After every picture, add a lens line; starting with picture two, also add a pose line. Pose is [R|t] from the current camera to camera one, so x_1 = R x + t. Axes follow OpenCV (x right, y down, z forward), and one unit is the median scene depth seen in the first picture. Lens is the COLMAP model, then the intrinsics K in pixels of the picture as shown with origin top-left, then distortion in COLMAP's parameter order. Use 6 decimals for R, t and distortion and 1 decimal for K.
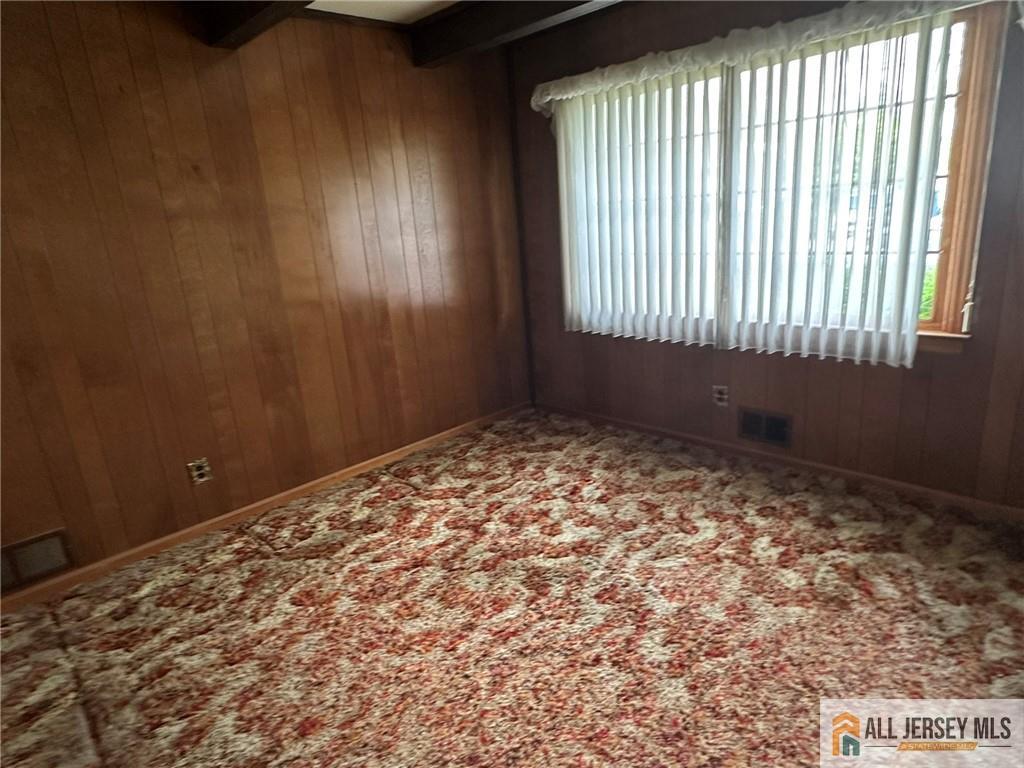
lens RADIAL K [[619.2, 0, 510.6], [0, 619.2, 381.3], [0, 0, 1]] dist [0.006215, 0.000866]
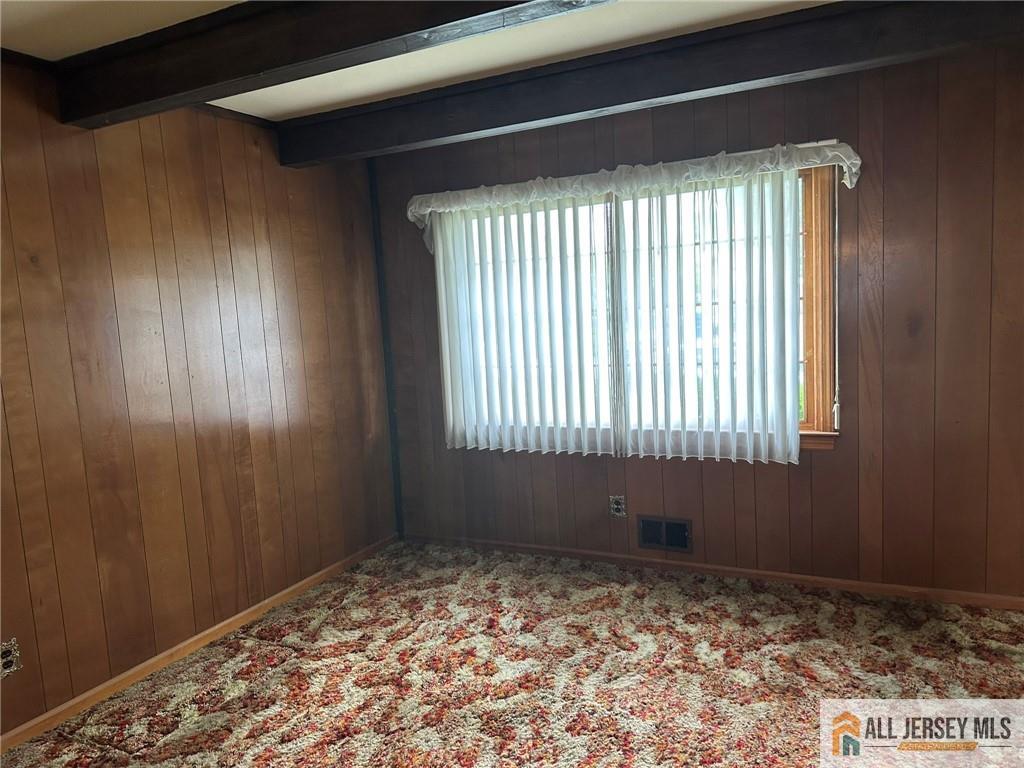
lens RADIAL K [[729.1, 0, 512.2], [0, 729.1, 376.6], [0, 0, 1]] dist [0.048702, -0.051141]
pose [[0.938720, -0.006226, 0.344625, -0.242548], [0.073896, 0.980224, -0.183576, 0.024219], [-0.336667, 0.197792, 0.920616, -0.056093]]
